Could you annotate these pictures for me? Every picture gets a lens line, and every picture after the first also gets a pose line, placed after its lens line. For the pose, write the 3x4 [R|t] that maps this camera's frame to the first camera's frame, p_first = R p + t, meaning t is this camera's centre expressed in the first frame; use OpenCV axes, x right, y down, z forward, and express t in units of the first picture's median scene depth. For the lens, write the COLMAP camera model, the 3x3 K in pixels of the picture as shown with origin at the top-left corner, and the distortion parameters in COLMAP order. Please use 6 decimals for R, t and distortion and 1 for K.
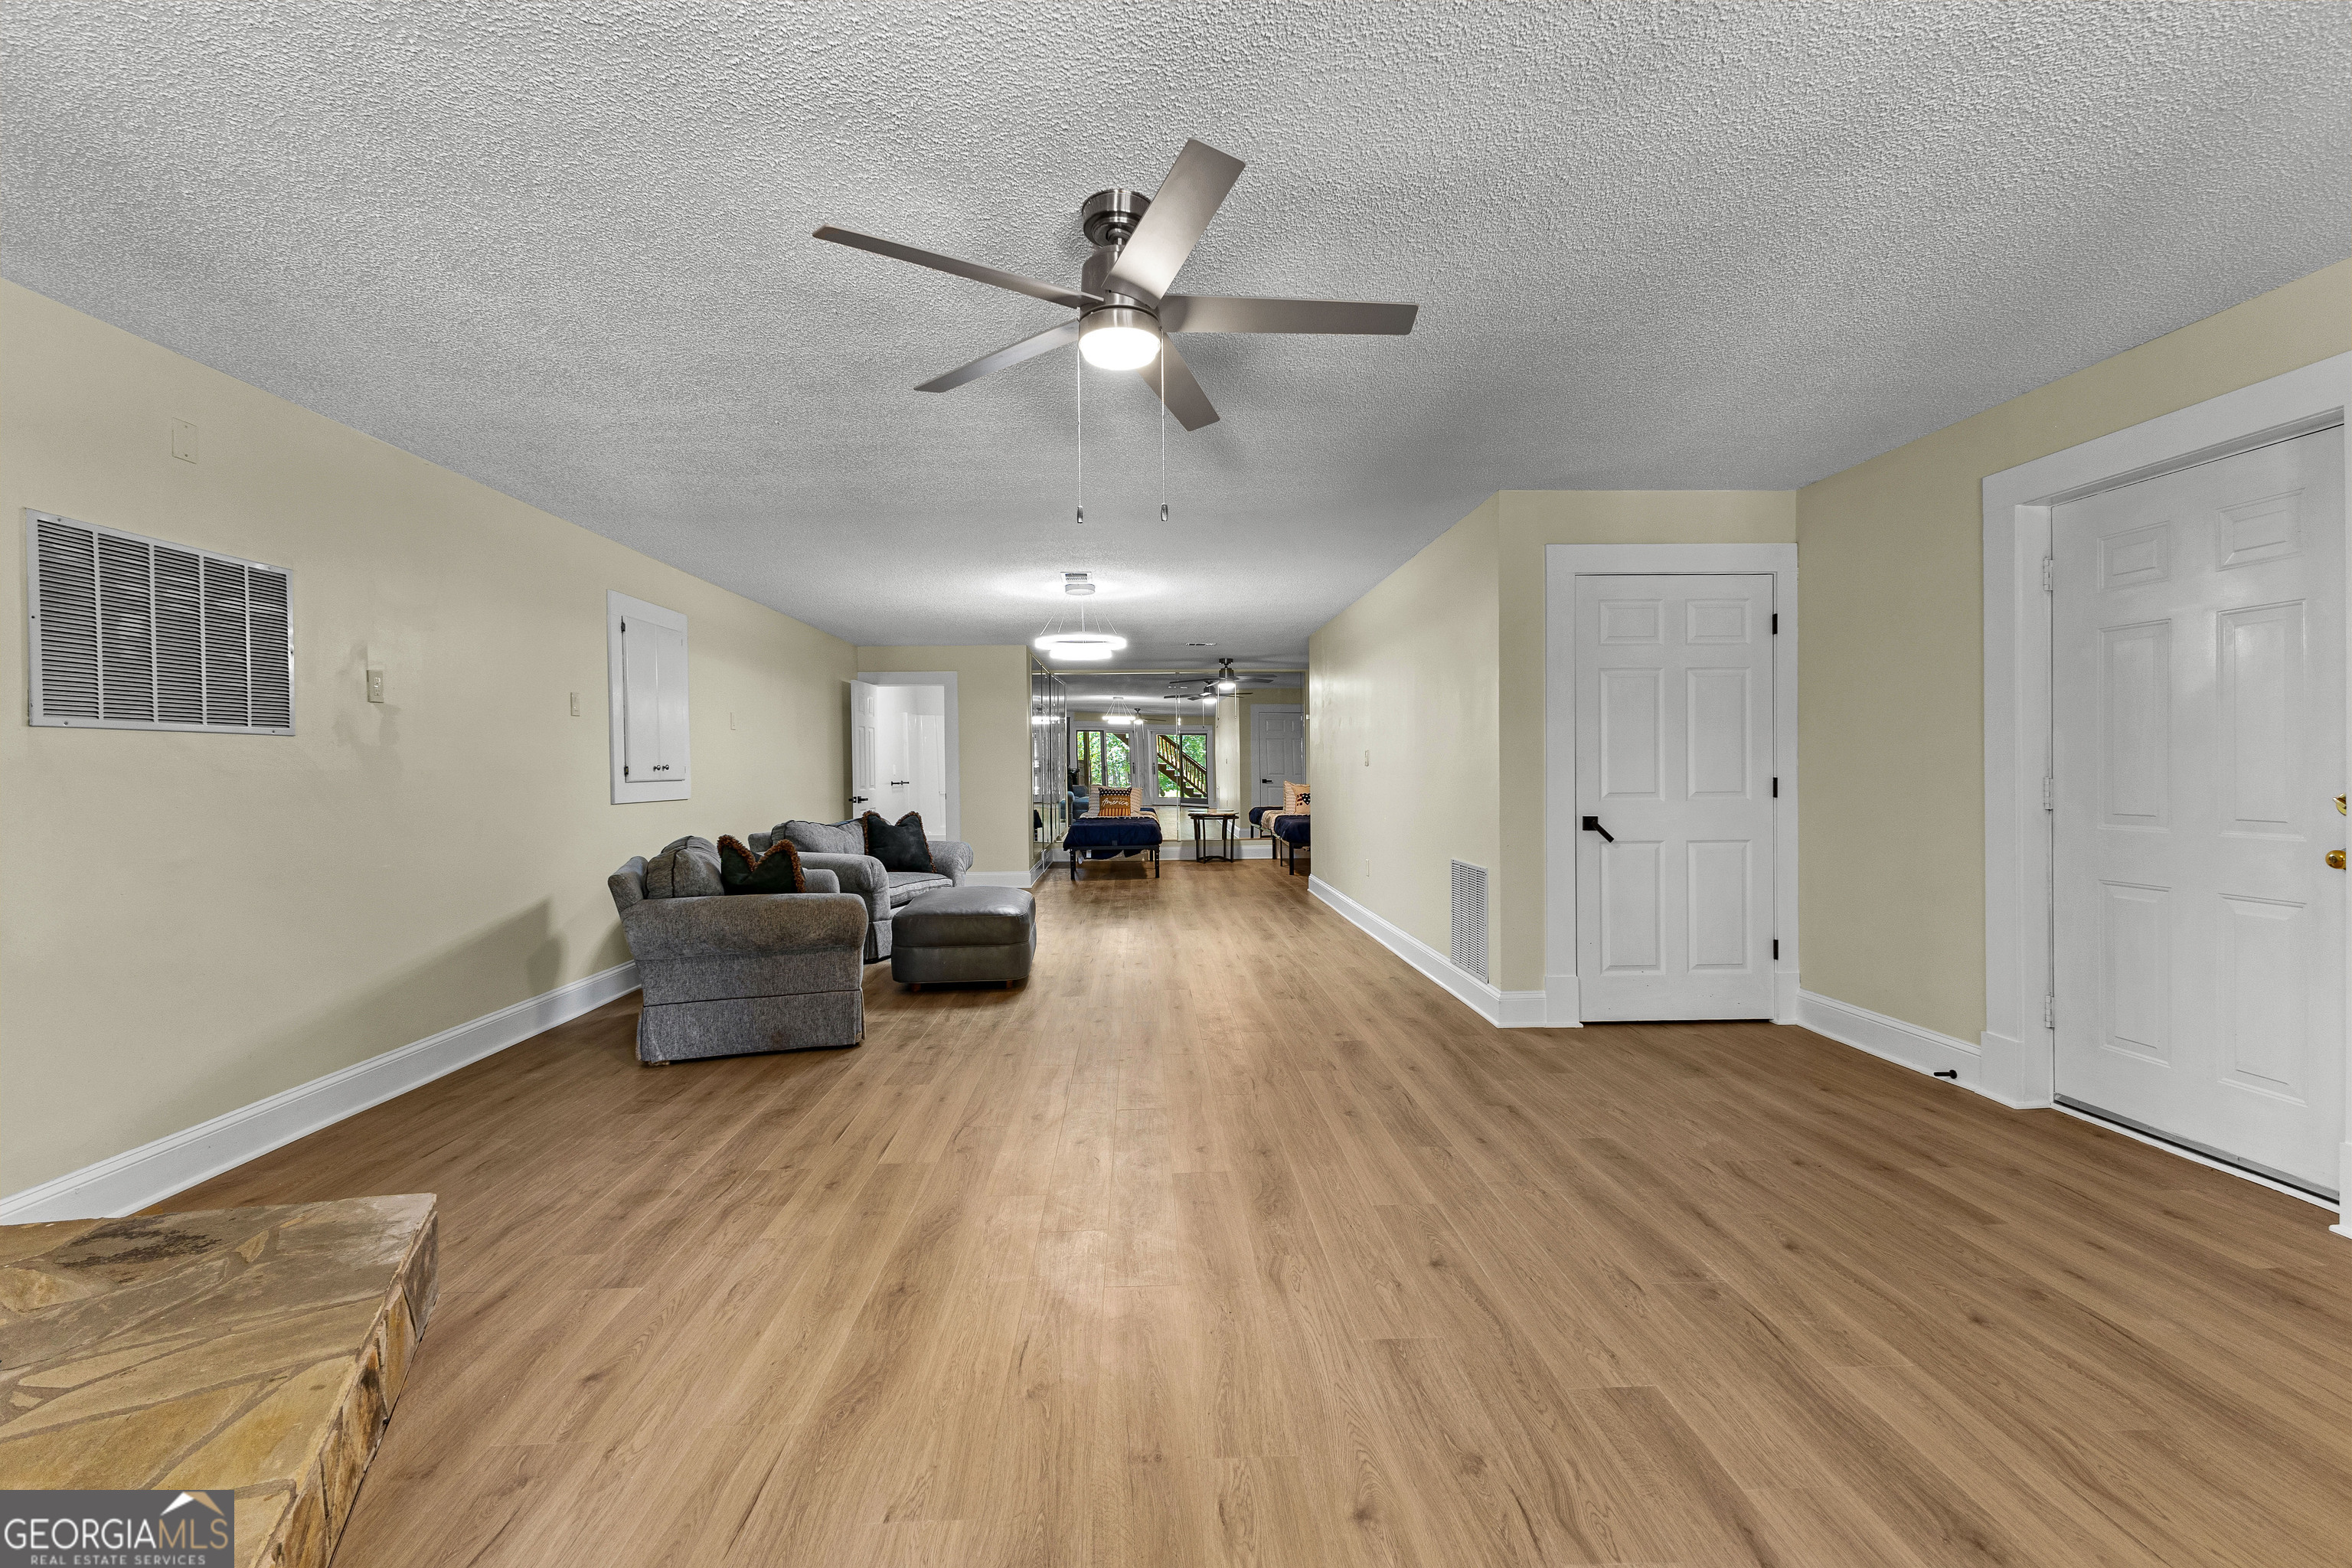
lens RADIAL K [[1014.2, 0, 1173.4], [0, 1014.2, 787.6], [0, 0, 1]] dist [0.010581, -0.001865]
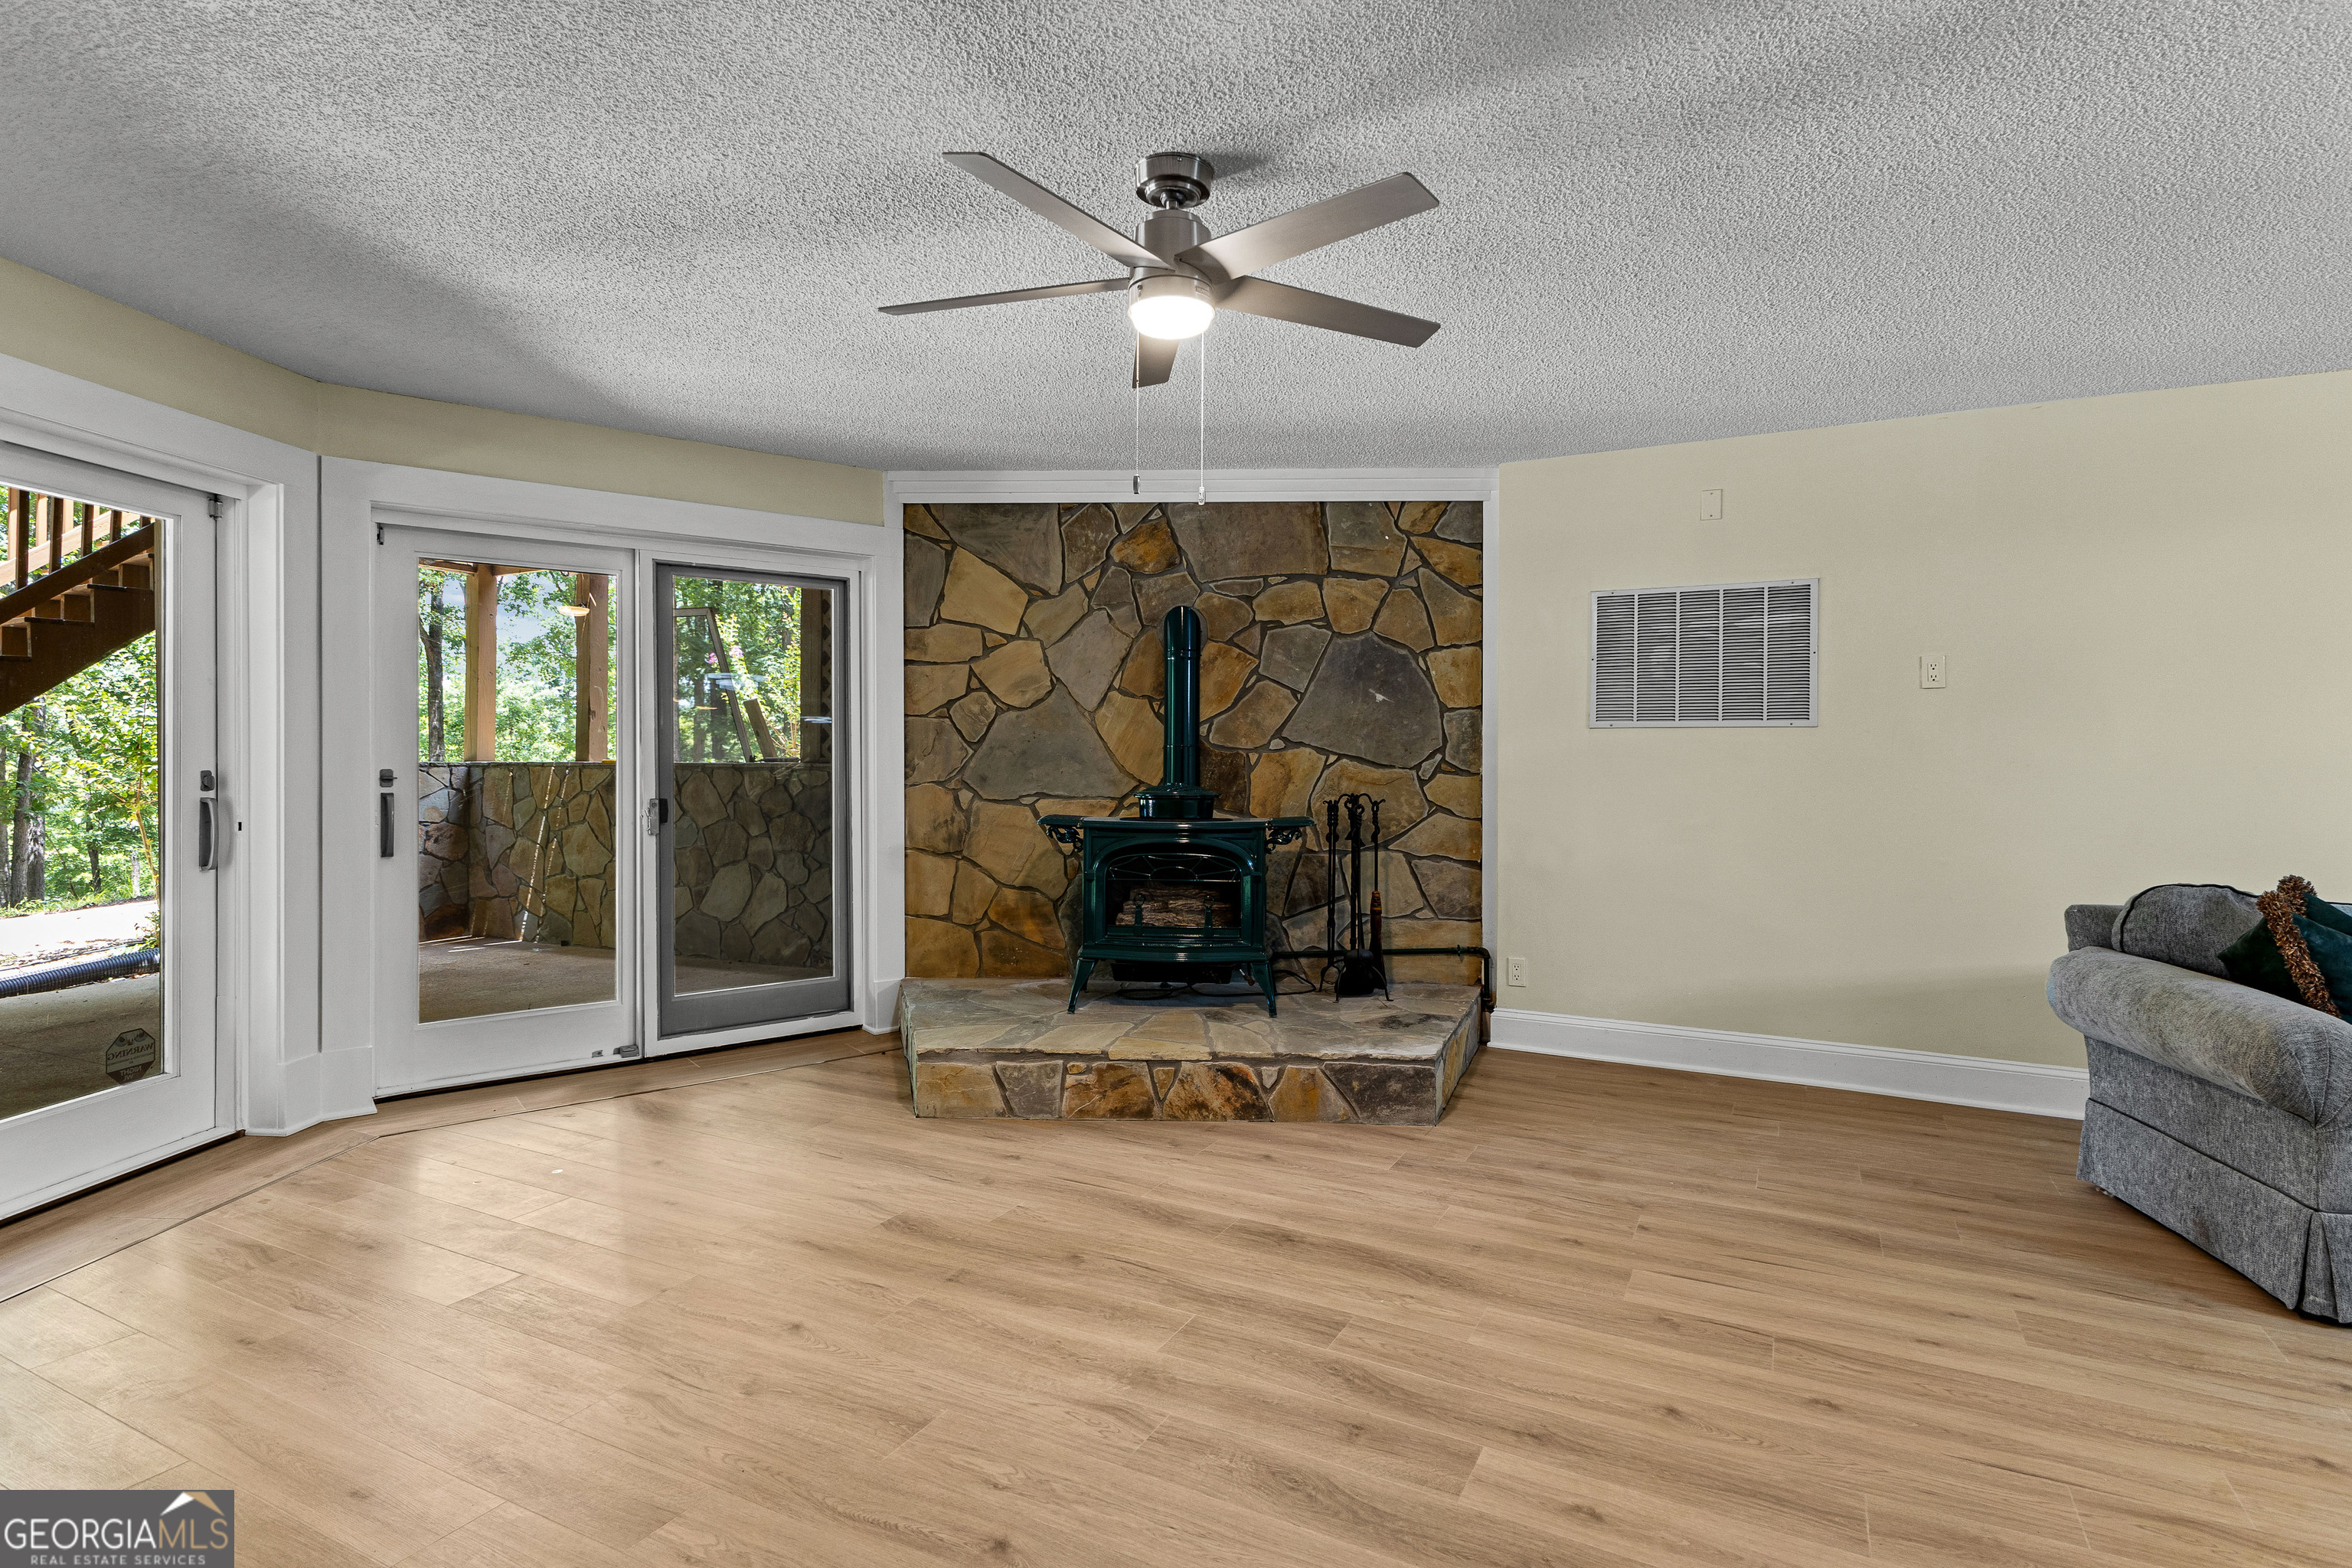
lens RADIAL K [[1169.4, 0, 1185.3], [0, 1169.4, 778.6], [0, 0, 1]] dist [0.002139, 0.000254]
pose [[-0.496904, 0.021816, -0.867531, 0.650780], [-0.018533, 0.999189, 0.035743, -0.029832], [0.867607, 0.033838, -0.496097, 1.142623]]
